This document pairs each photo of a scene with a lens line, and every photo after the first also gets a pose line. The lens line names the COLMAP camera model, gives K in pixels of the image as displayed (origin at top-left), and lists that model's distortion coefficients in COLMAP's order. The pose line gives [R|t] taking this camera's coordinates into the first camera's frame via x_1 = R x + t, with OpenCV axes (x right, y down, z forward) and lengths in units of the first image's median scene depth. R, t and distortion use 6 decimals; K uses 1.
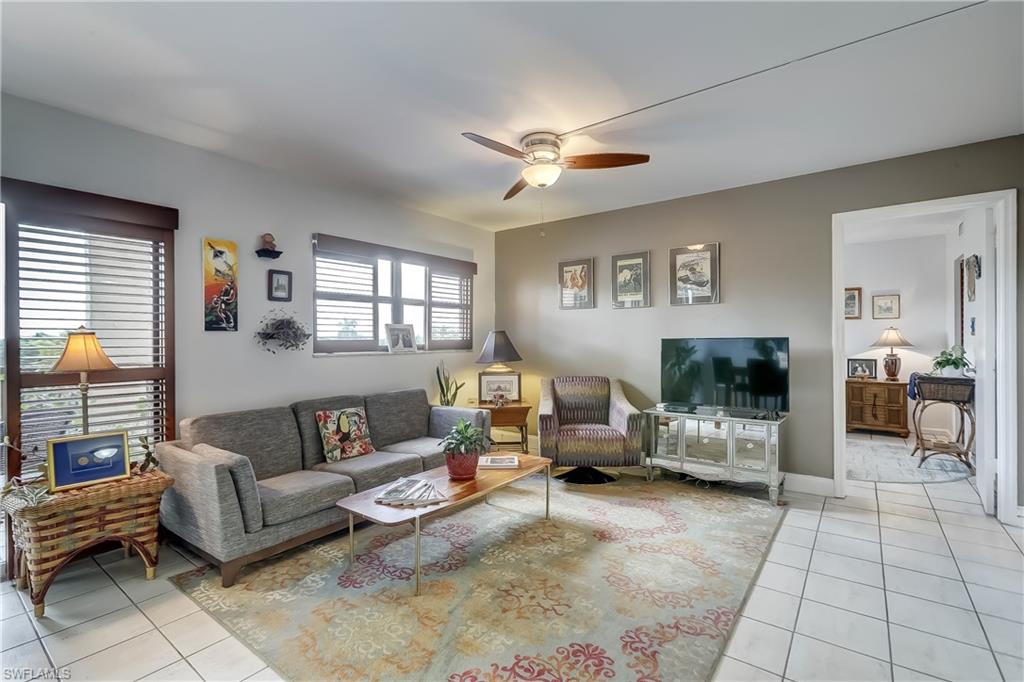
lens RADIAL K [[464.0, 0, 513.9], [0, 464.0, 340.8], [0, 0, 1]] dist [-0.004491, 0.003222]
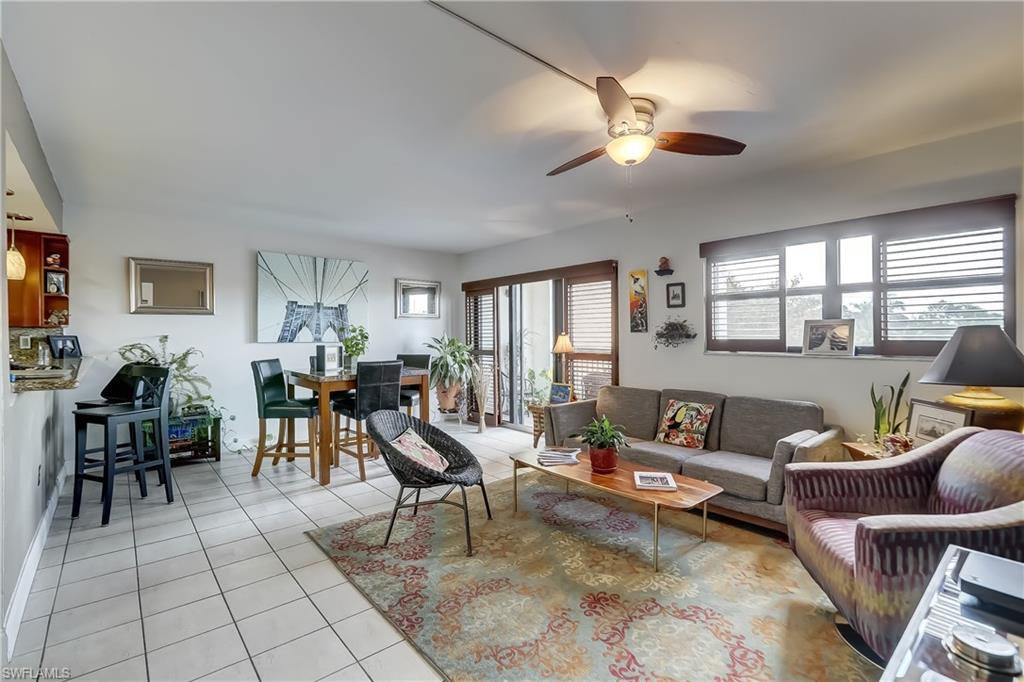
lens RADIAL K [[464.0, 0, 515.4], [0, 464.0, 335.9], [0, 0, 1]] dist [-0.004491, 0.003222]
pose [[-0.209898, 0.010801, -0.977664, 0.756820], [0.004567, 0.999939, 0.010066, -0.022537], [0.977713, -0.002352, -0.209935, 0.789044]]
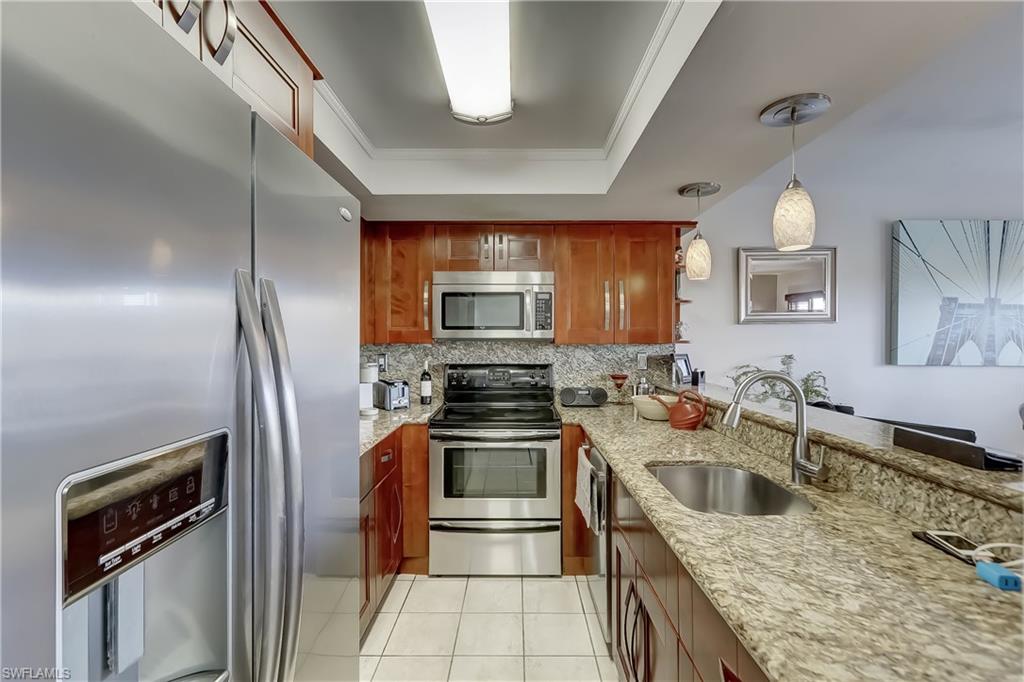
lens RADIAL K [[464.0, 0, 517.0], [0, 464.0, 340.8], [0, 0, 1]] dist [-0.004491, 0.003222]
pose [[-0.799453, 0.009627, -0.600651, 0.658264], [0.005901, 0.999949, 0.008171, -0.050891], [0.600699, 0.002988, -0.799470, -0.009488]]
